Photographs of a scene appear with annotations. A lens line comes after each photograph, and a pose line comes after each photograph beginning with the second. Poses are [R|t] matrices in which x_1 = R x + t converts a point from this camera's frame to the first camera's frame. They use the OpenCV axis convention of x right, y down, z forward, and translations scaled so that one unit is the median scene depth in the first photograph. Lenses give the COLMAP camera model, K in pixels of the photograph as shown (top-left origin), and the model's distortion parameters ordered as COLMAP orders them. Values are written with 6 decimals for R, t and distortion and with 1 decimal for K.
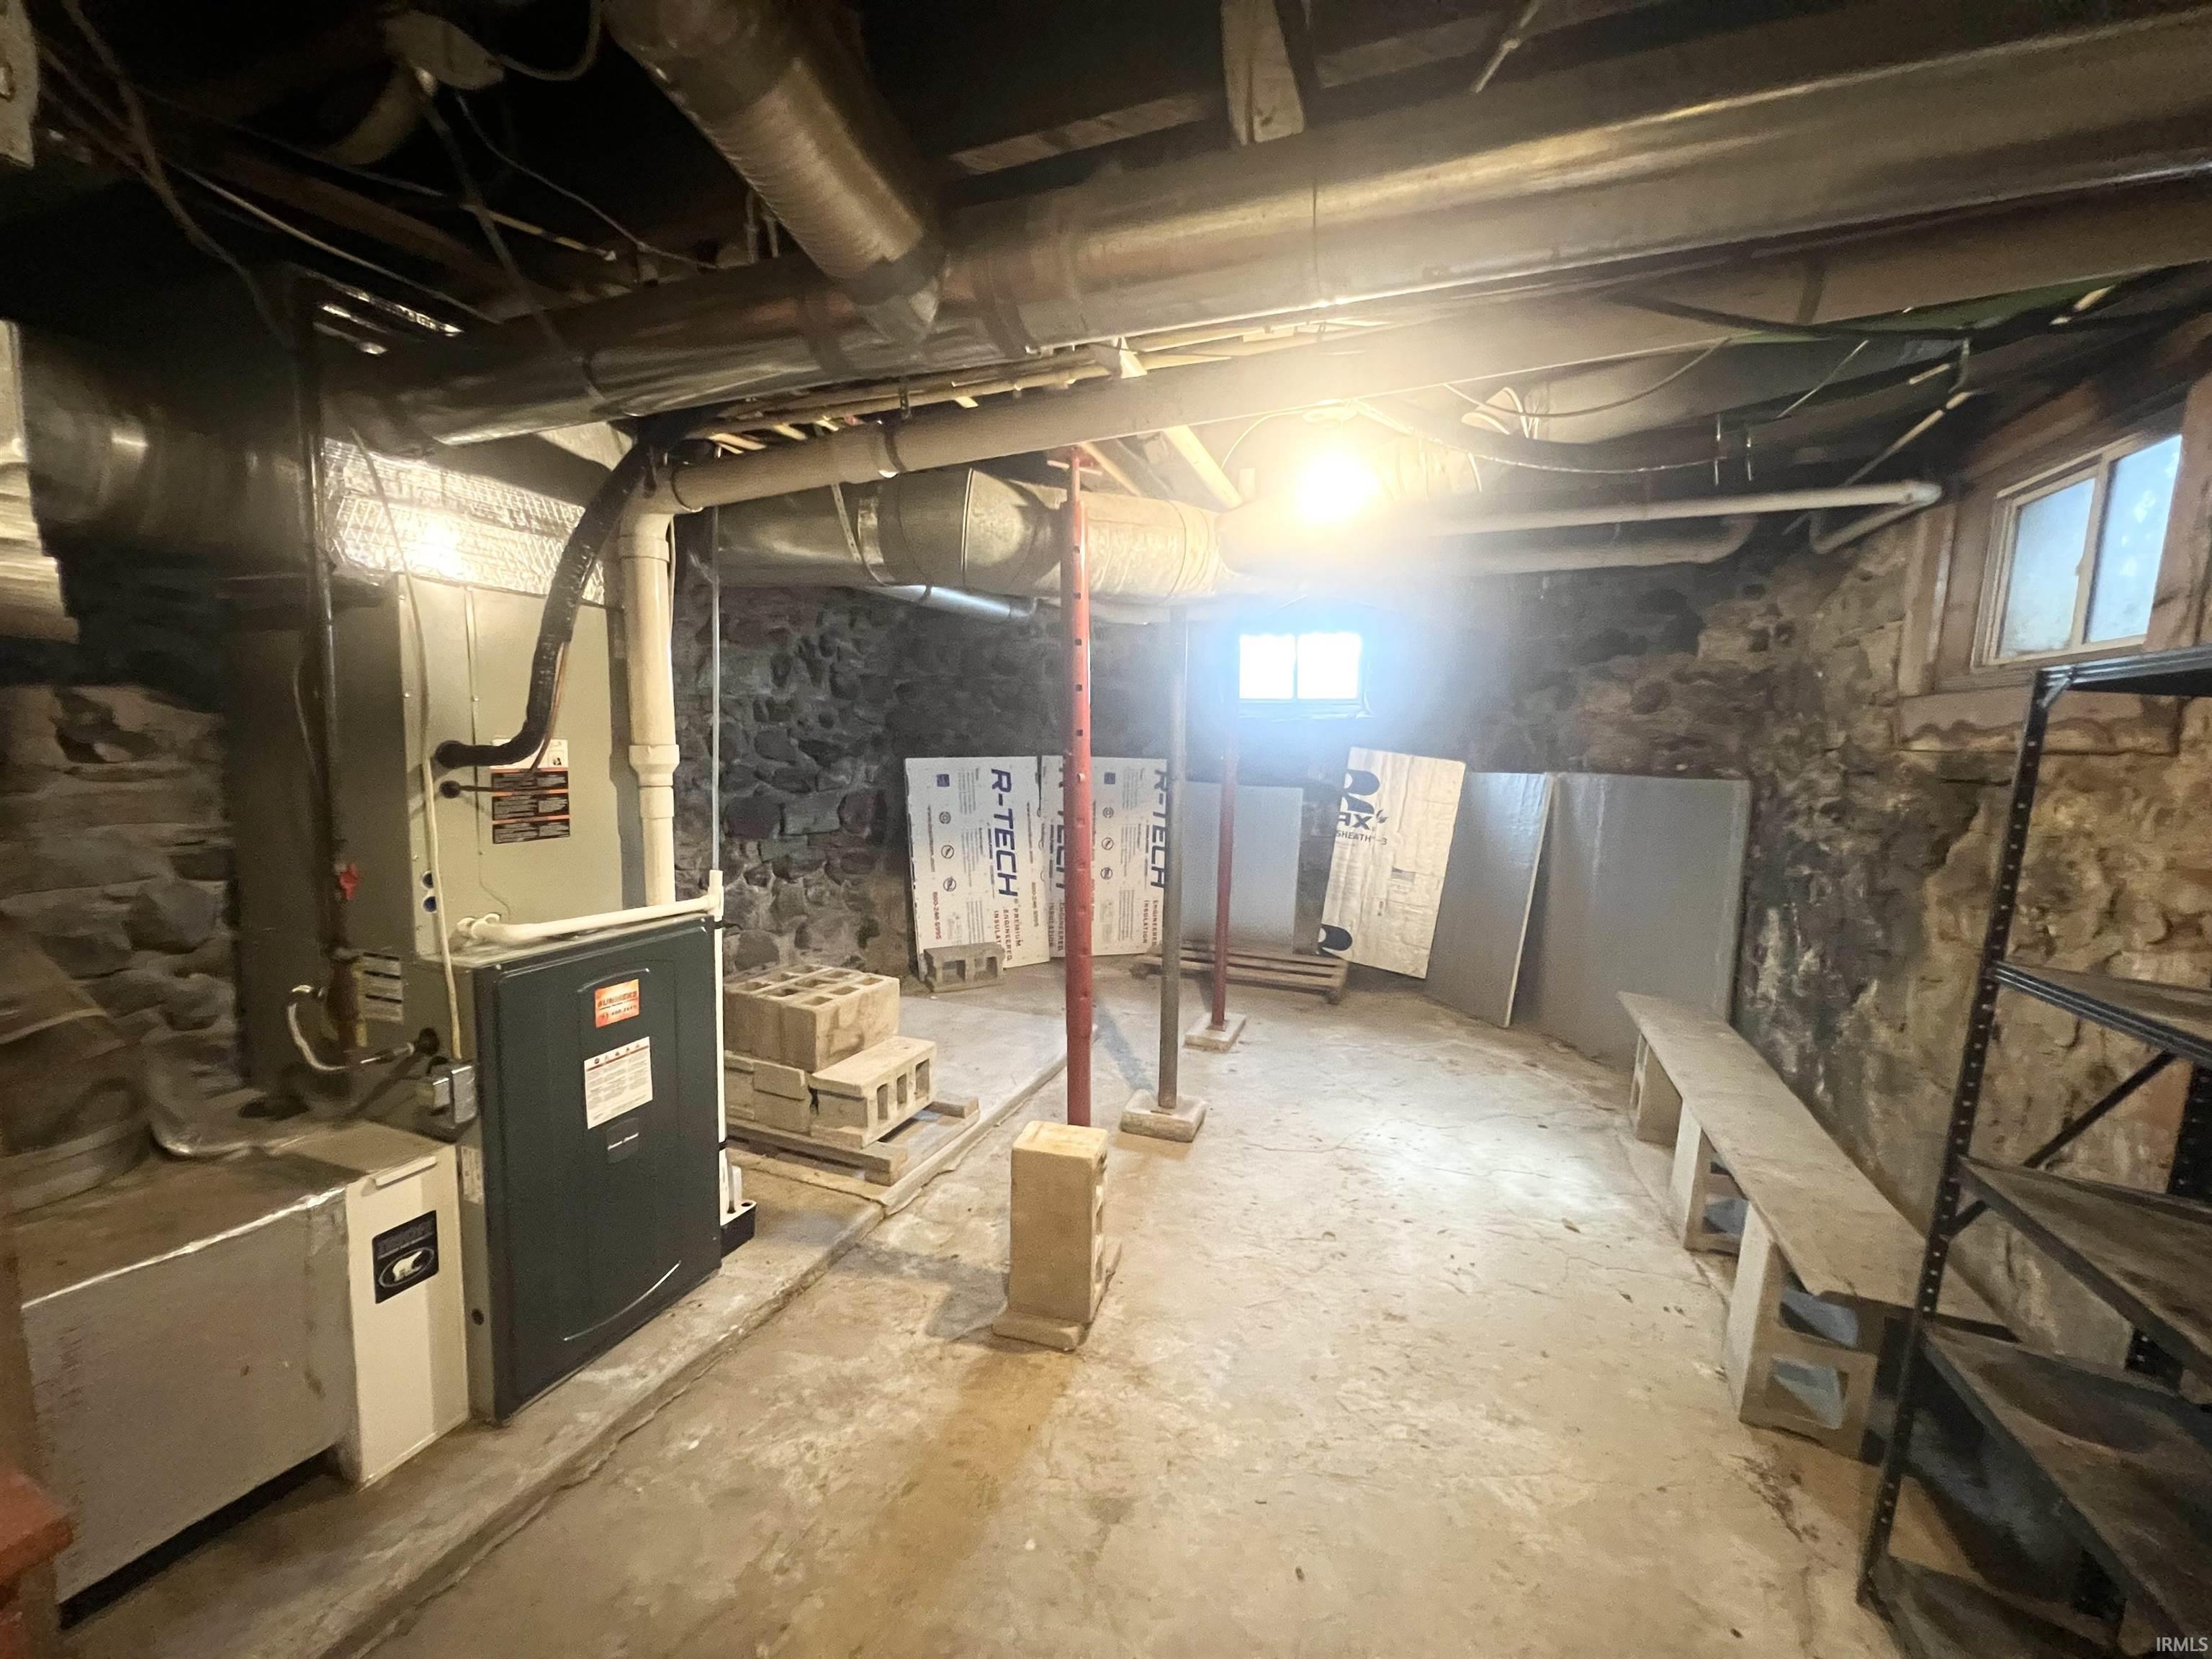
lens RADIAL K [[887.2, 0, 1095.9], [0, 887.2, 844.0], [0, 0, 1]] dist [-0.003571, 0.001066]
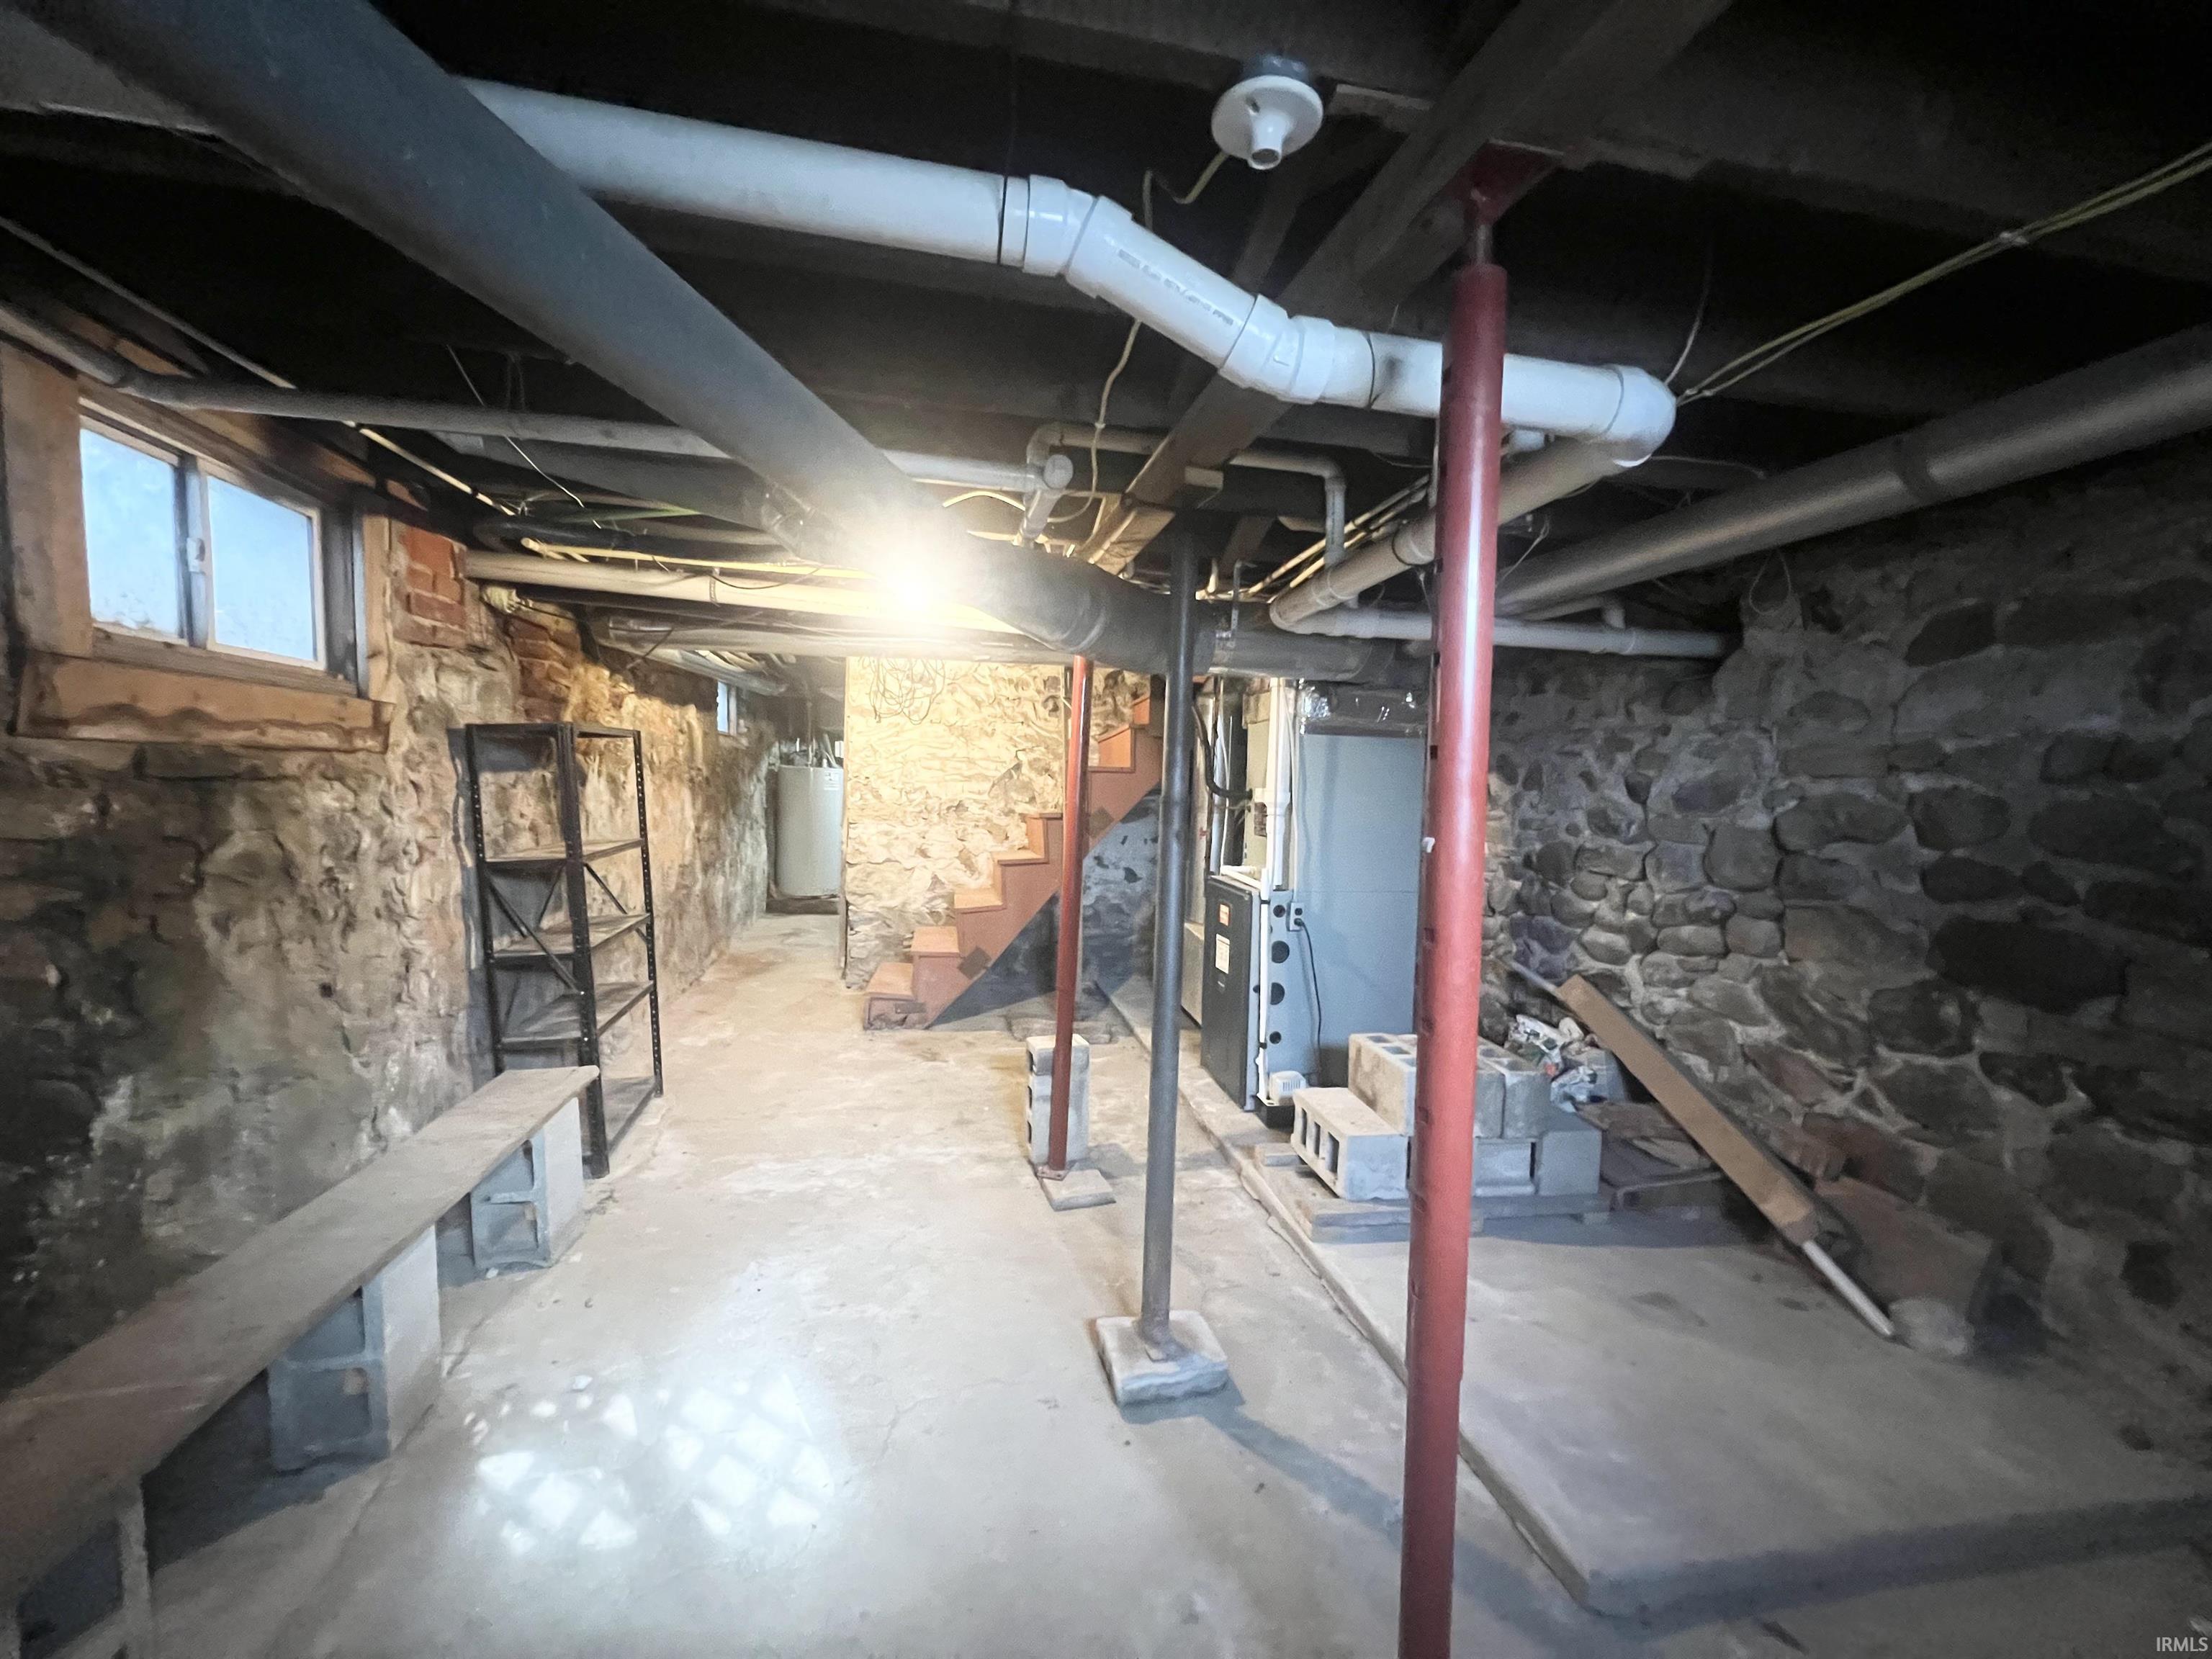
lens RADIAL K [[887.2, 0, 1107.8], [0, 887.2, 838.8], [0, 0, 1]] dist [-0.003571, 0.001066]
pose [[-0.837556, -0.008886, -0.546279, 0.806182], [-0.109219, 0.982409, 0.151474, -0.274535], [0.535323, 0.186533, -0.823793, 2.503241]]
